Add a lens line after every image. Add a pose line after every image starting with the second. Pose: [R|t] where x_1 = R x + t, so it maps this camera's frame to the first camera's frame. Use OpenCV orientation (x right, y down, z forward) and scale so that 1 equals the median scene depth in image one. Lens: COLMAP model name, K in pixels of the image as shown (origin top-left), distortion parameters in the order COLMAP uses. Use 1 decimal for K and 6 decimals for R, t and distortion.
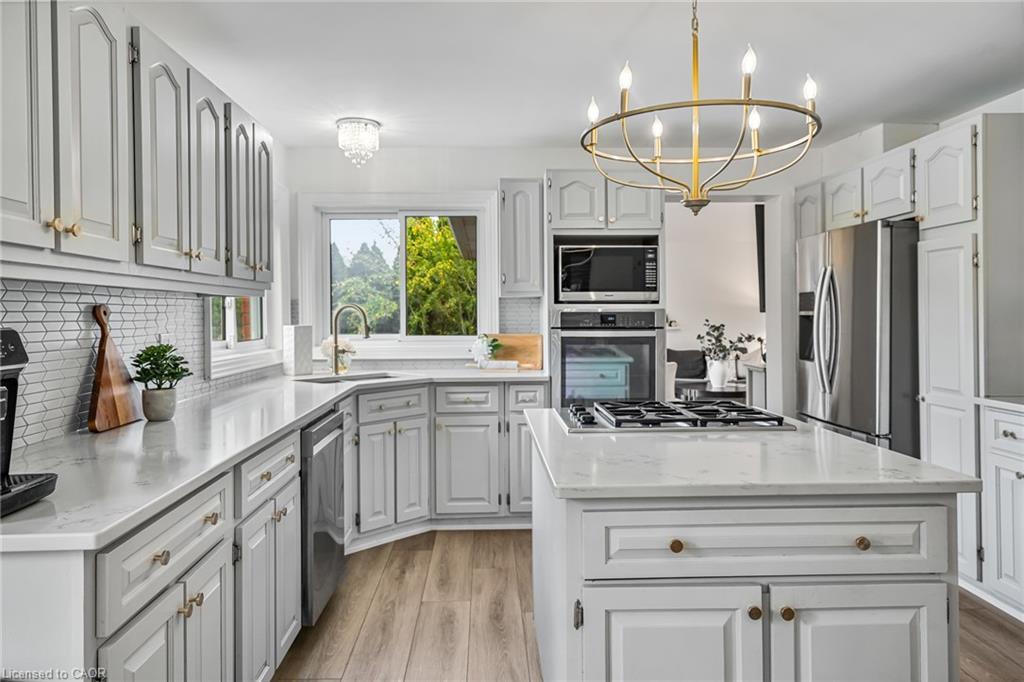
lens RADIAL K [[682.9, 0, 497.6], [0, 682.9, 310.2], [0, 0, 1]] dist [0.017875, 0.003892]
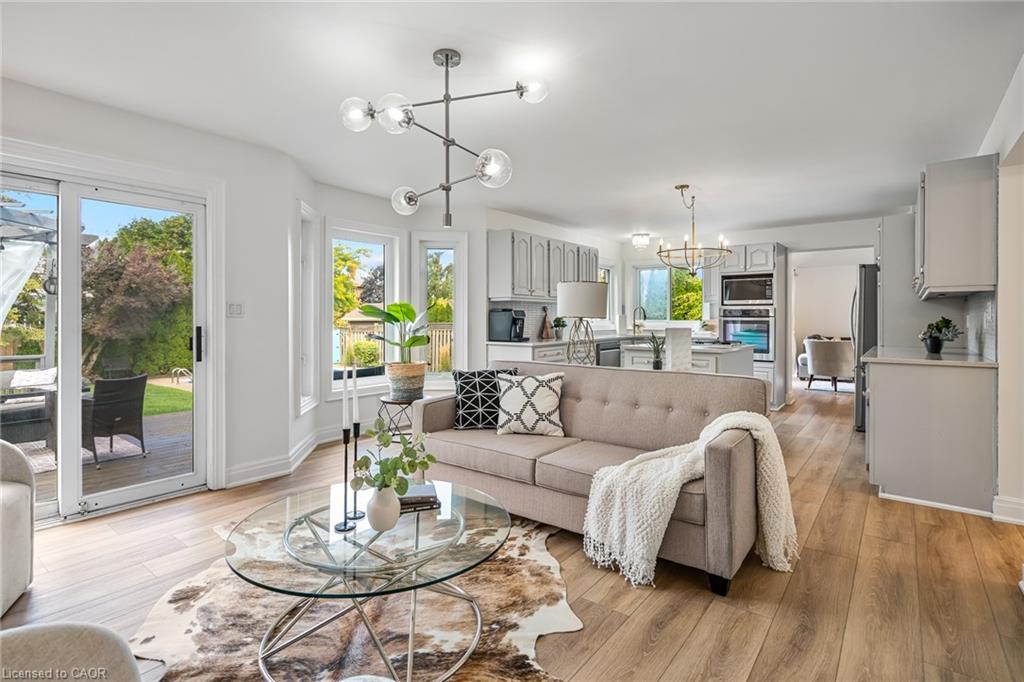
lens RADIAL K [[499.9, 0, 503.7], [0, 499.9, 324.1], [0, 0, 1]] dist [0.002830, -0.000128]
pose [[0.765665, 0.015695, -0.643048, 0.602592], [-0.002140, 0.999759, 0.021853, 0.017279], [0.643236, -0.015356, 0.765514, -0.744799]]
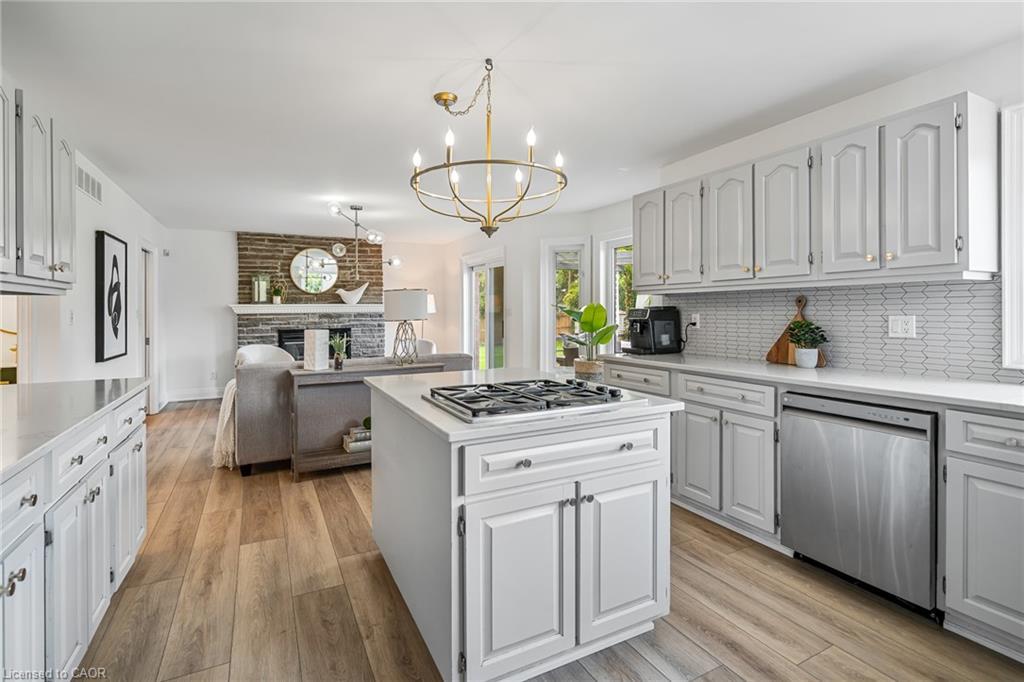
lens RADIAL K [[499.9, 0, 509.5], [0, 499.9, 310.8], [0, 0, 1]] dist [0.002830, -0.000128]
pose [[-0.901981, 0.011523, -0.431623, 0.382204], [0.014796, 0.999882, -0.004225, 0.013882], [0.431523, -0.010197, -0.902044, 1.055230]]
